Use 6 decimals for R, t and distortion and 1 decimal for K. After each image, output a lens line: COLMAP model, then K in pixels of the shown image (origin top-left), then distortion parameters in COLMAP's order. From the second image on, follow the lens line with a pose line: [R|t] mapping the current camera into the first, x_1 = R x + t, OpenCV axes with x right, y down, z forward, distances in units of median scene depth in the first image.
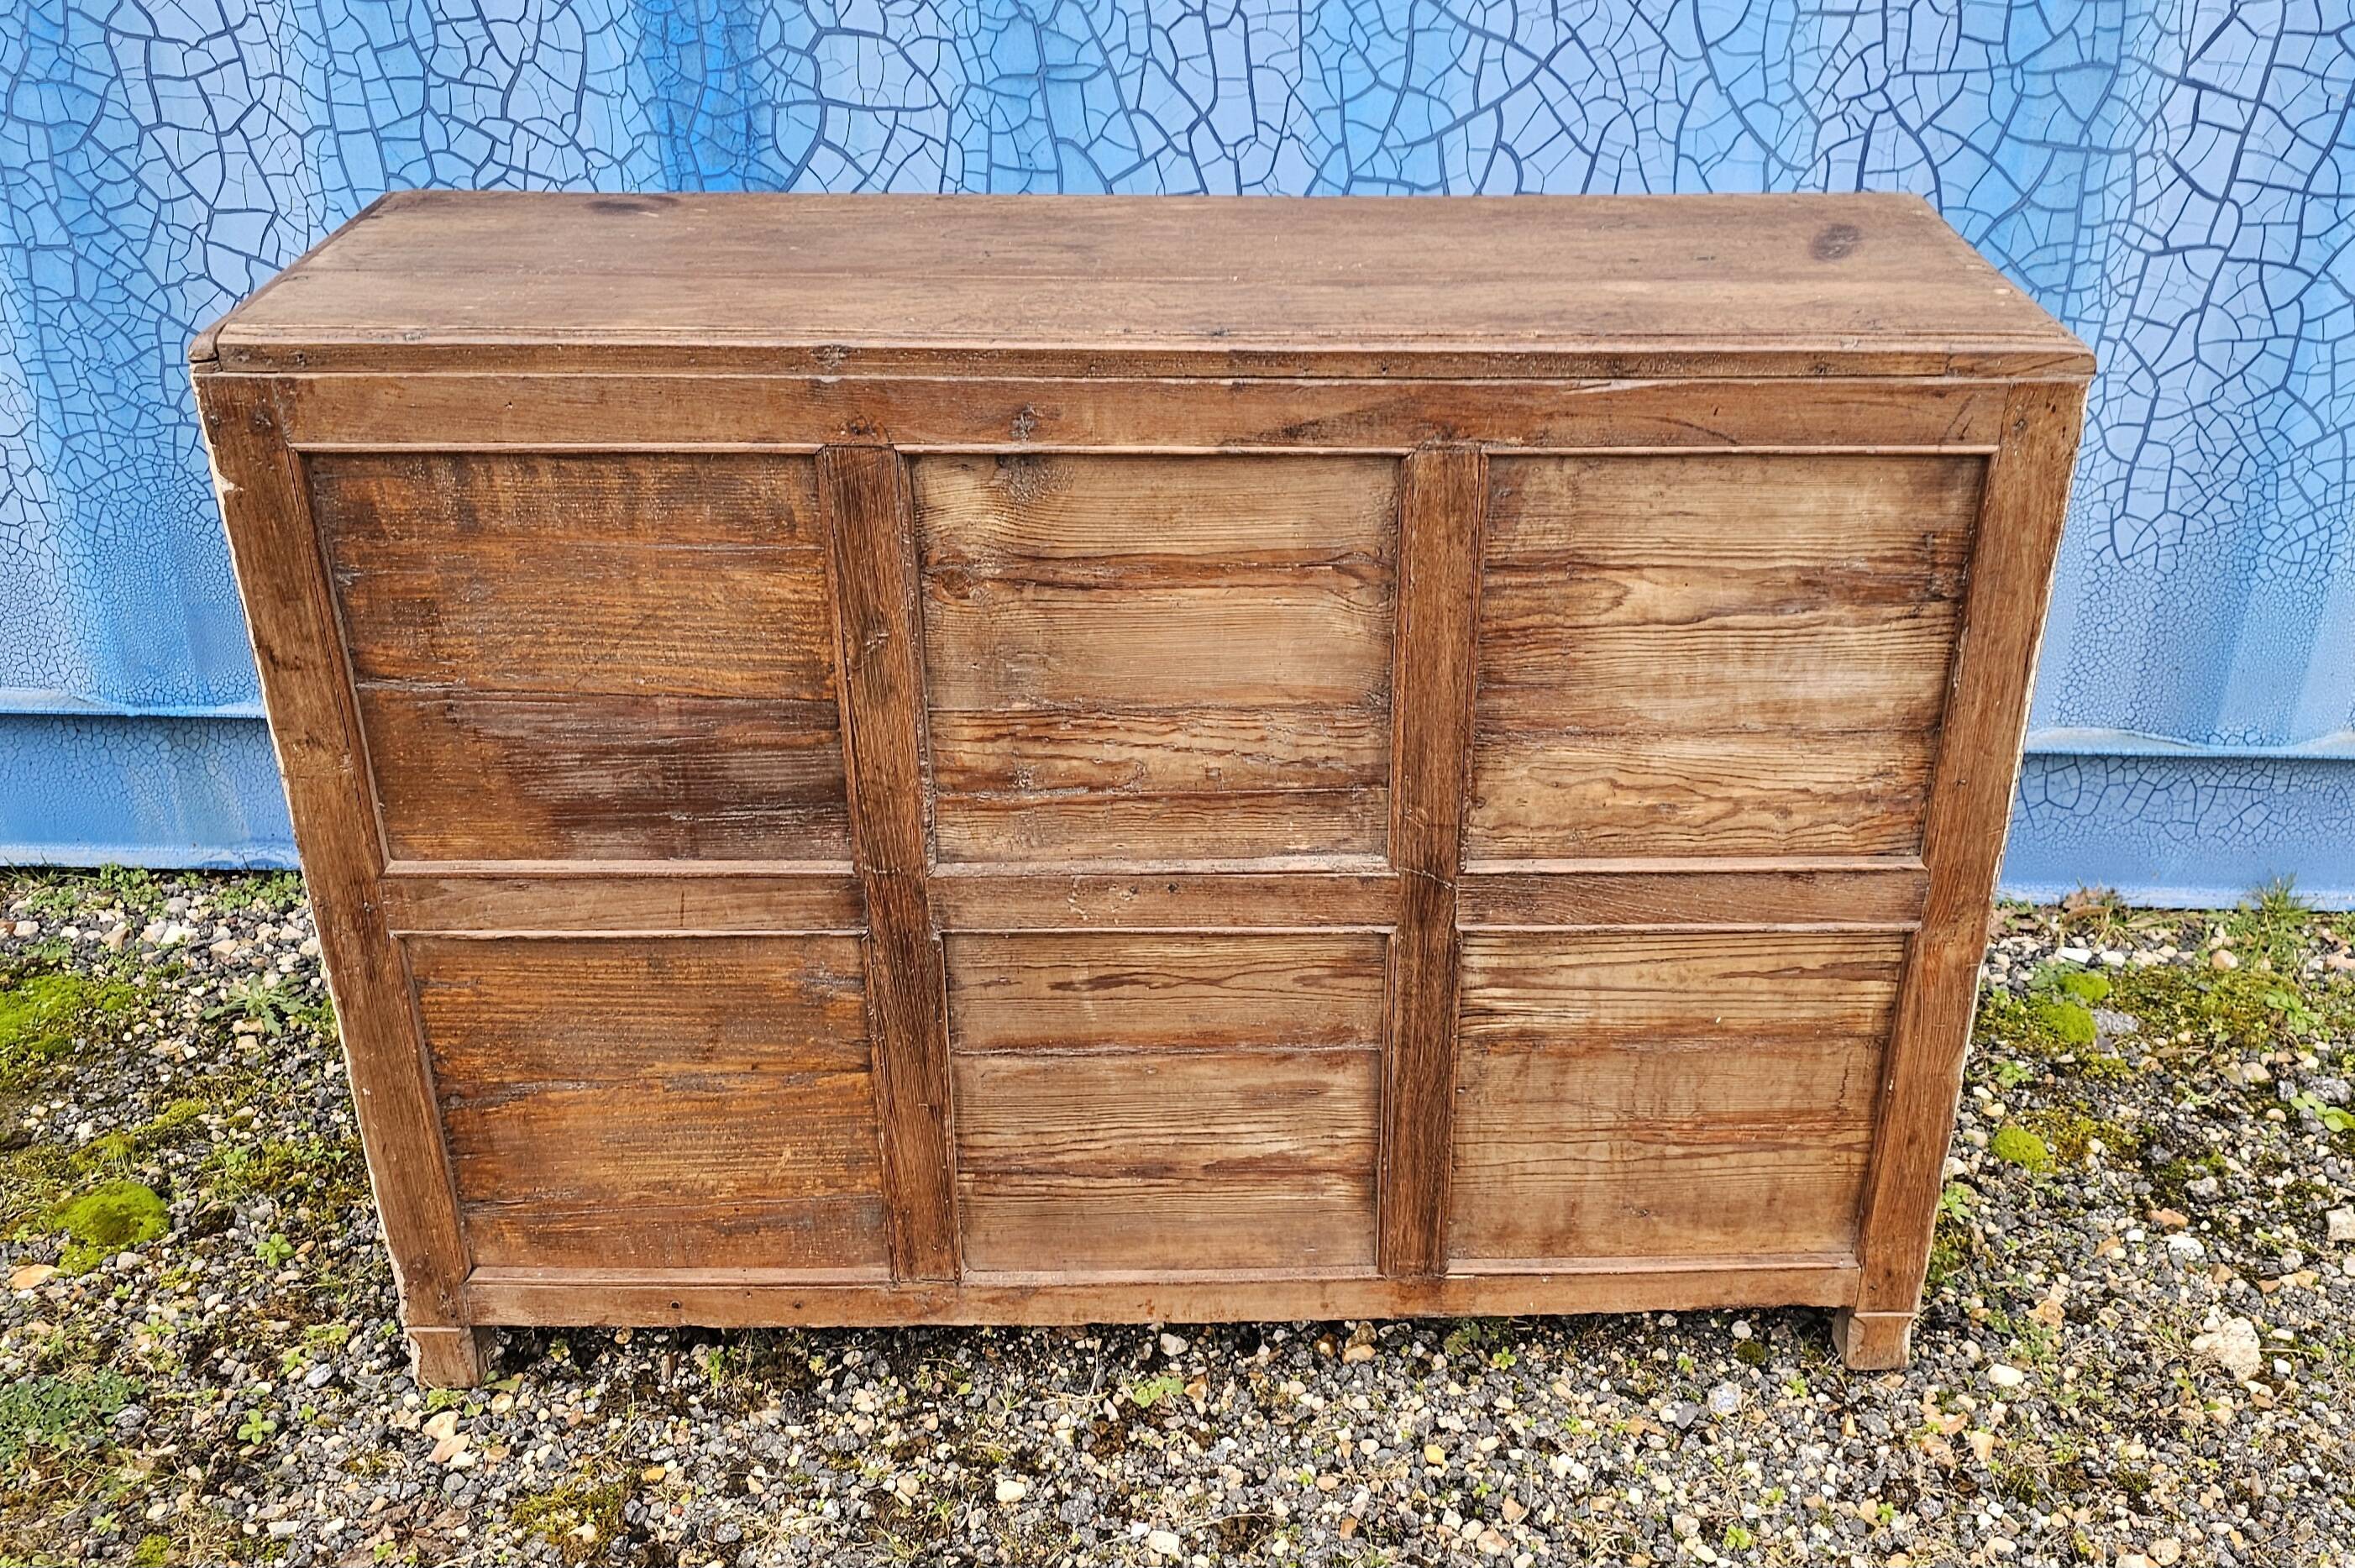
lens RADIAL K [[2254.7, 0, 1265.9], [0, 2254.7, 799.7], [0, 0, 1]] dist [0.047816, 0.000000]
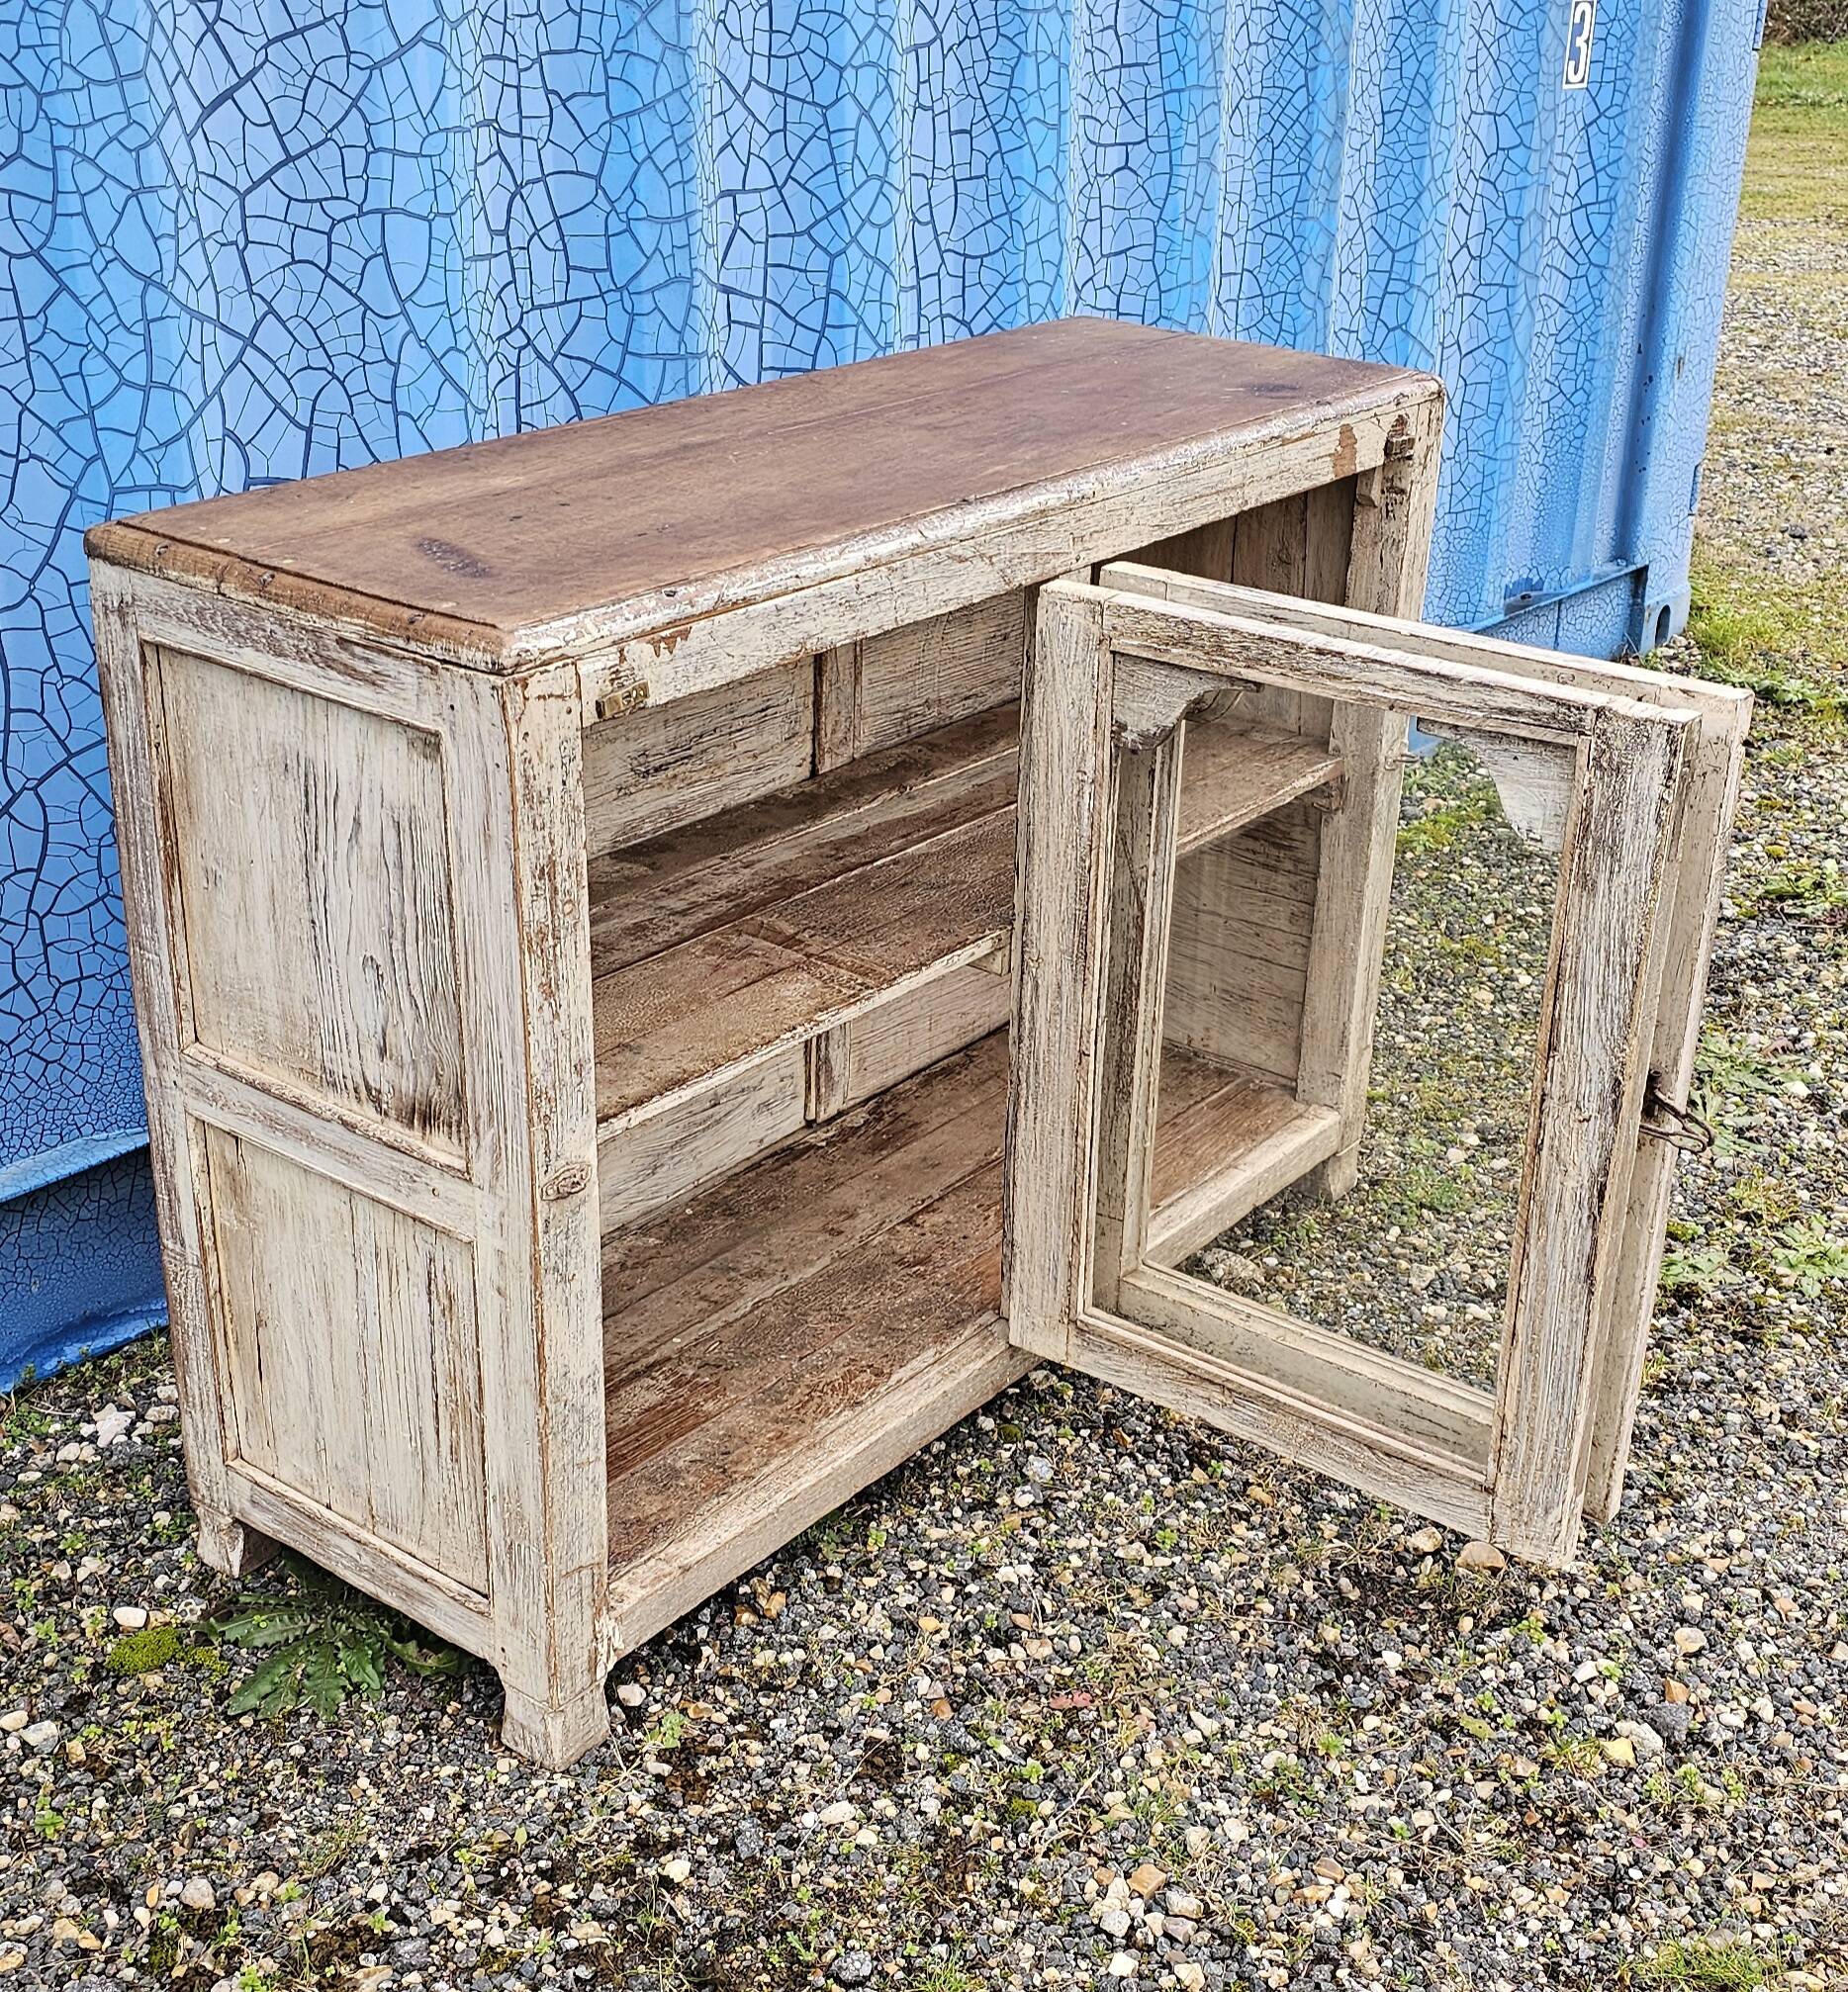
lens RADIAL K [[2647.4, 0, 962.5], [0, 2647.4, 1039.0], [0, 0, 1]] dist [0.079226, 0.000000]
pose [[0.620542, -0.319421, 0.716169, -0.652915], [0.365390, 0.925855, 0.096343, -0.062769], [-0.693843, 0.201896, 0.691246, 0.097849]]
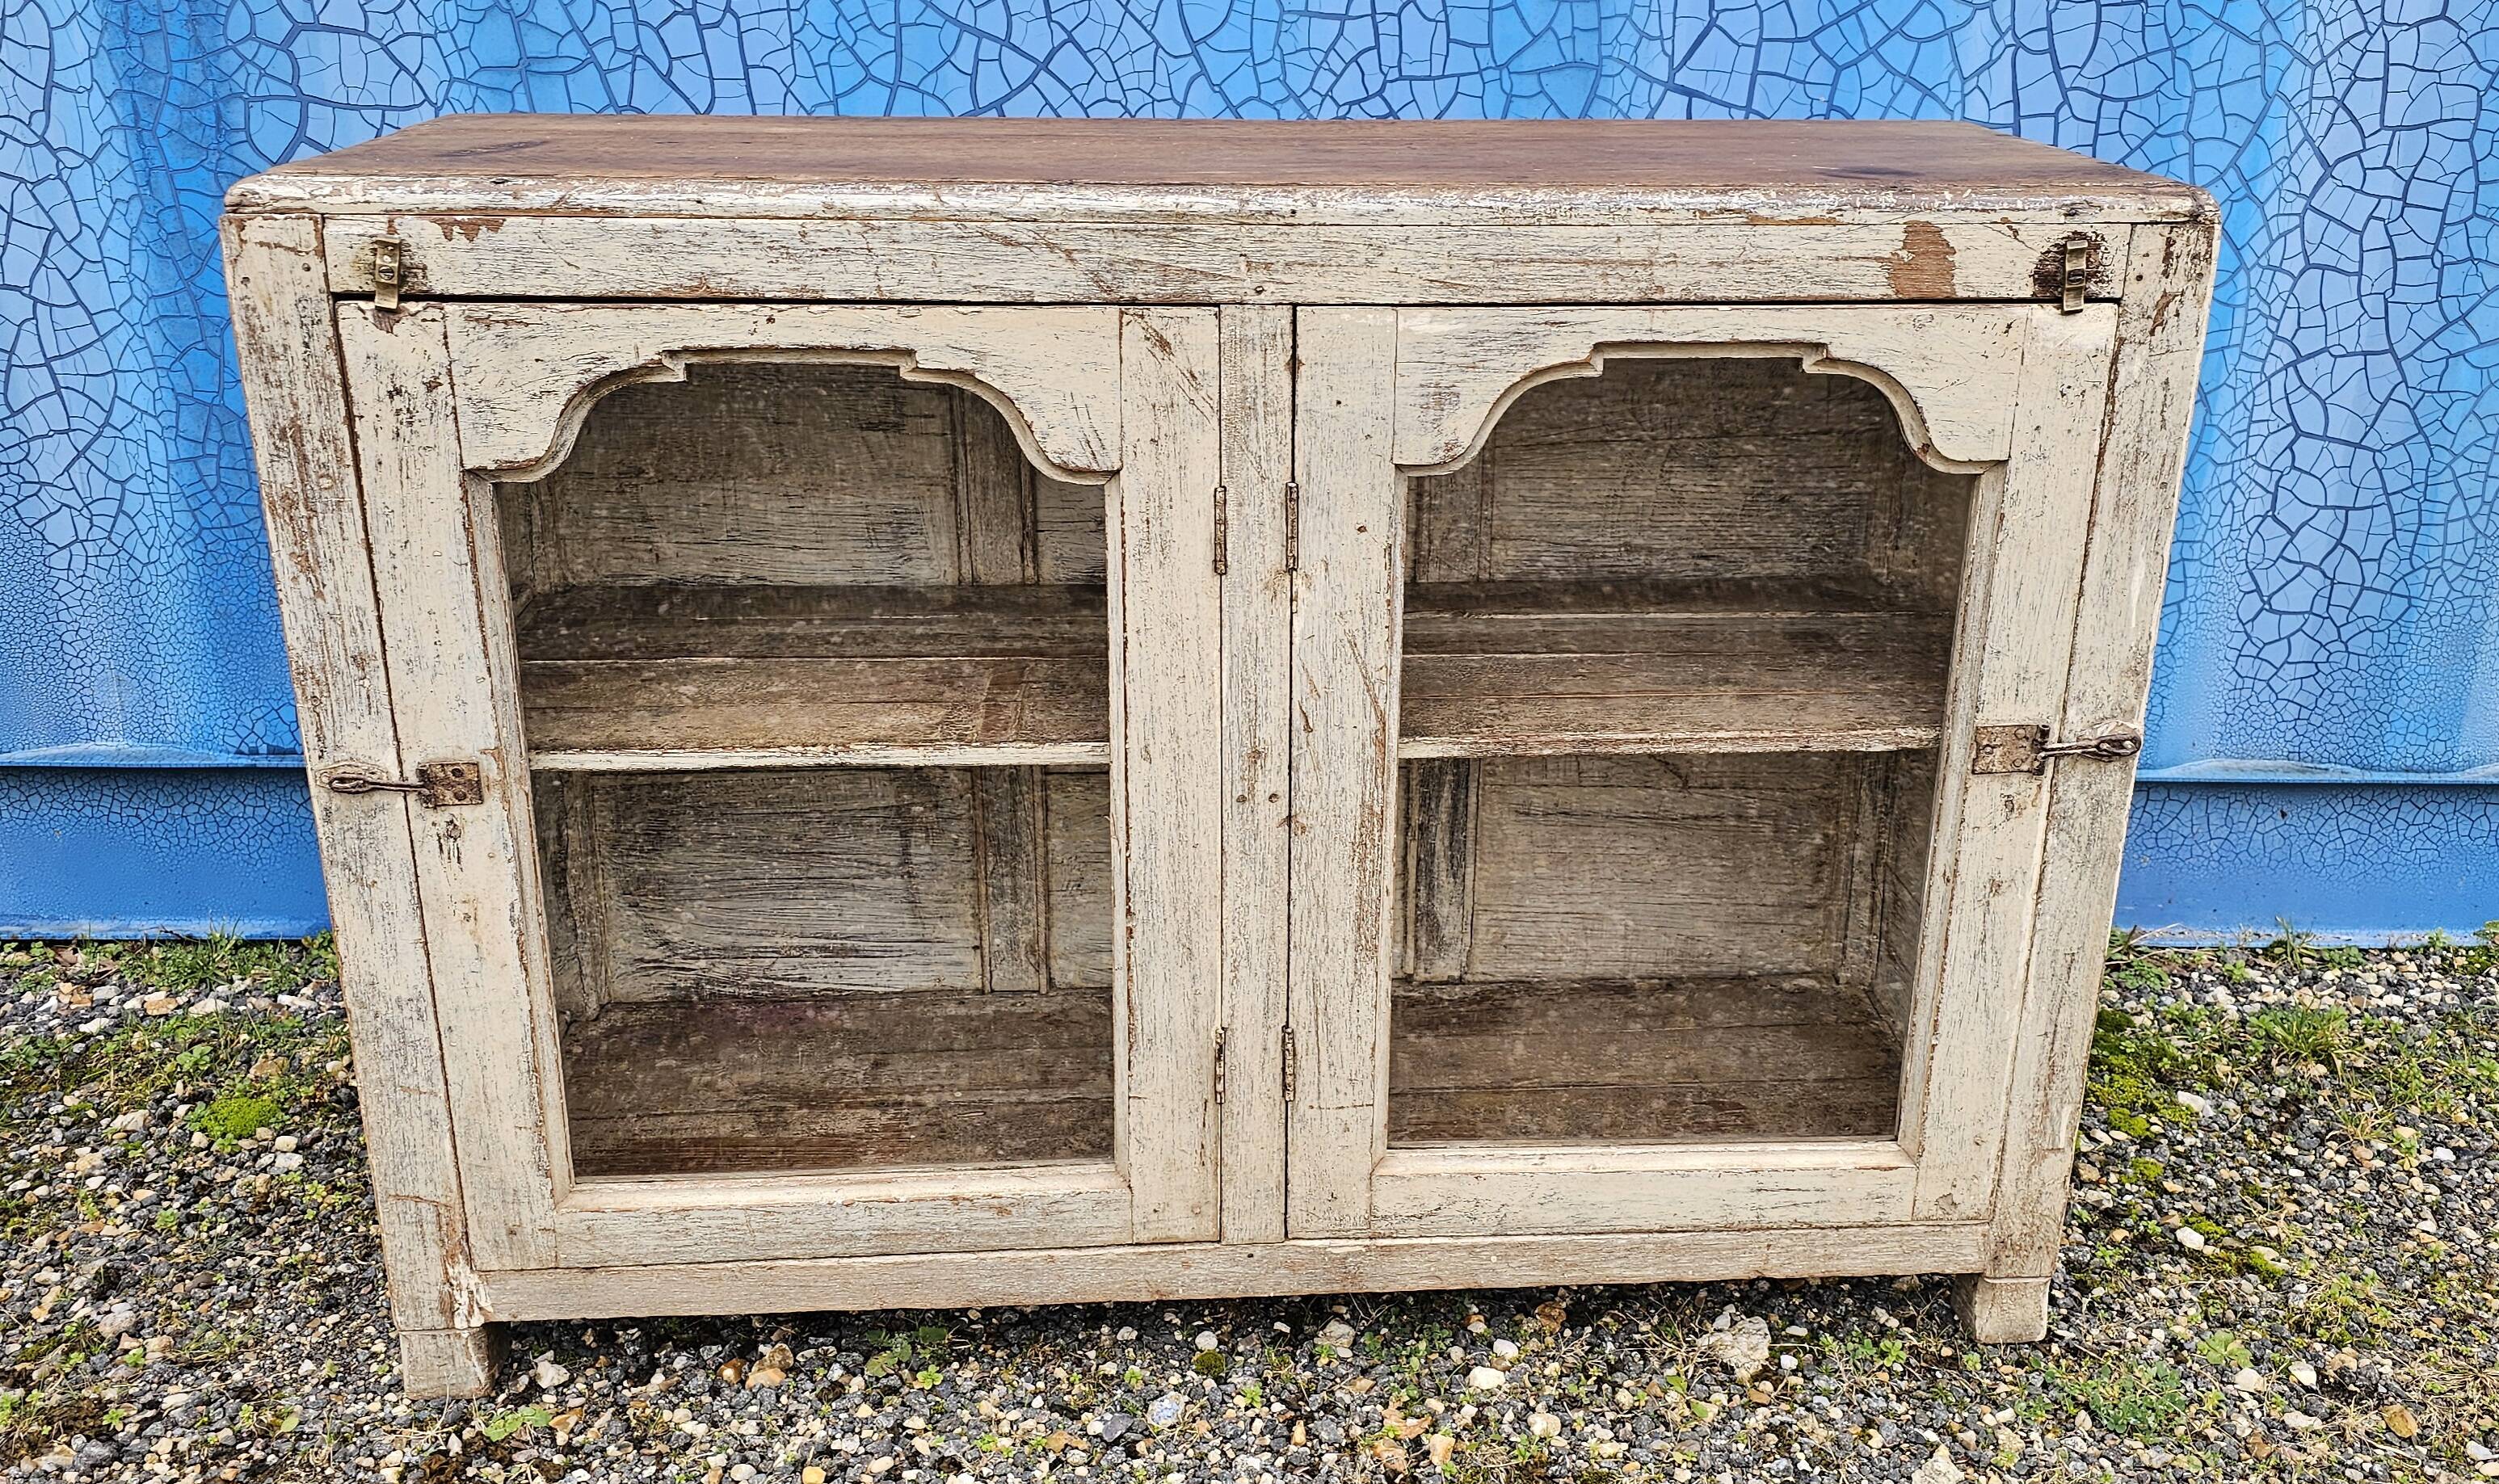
lens RADIAL K [[2163.1, 0, 1310.7], [0, 2163.1, 716.9], [0, 0, 1]] dist [0.063991, -0.060761]
pose [[0.998945, -0.011889, 0.044347, 0.219082], [0.018879, 0.986821, -0.160711, 0.130493], [-0.041852, 0.161379, 0.986005, 0.105778]]
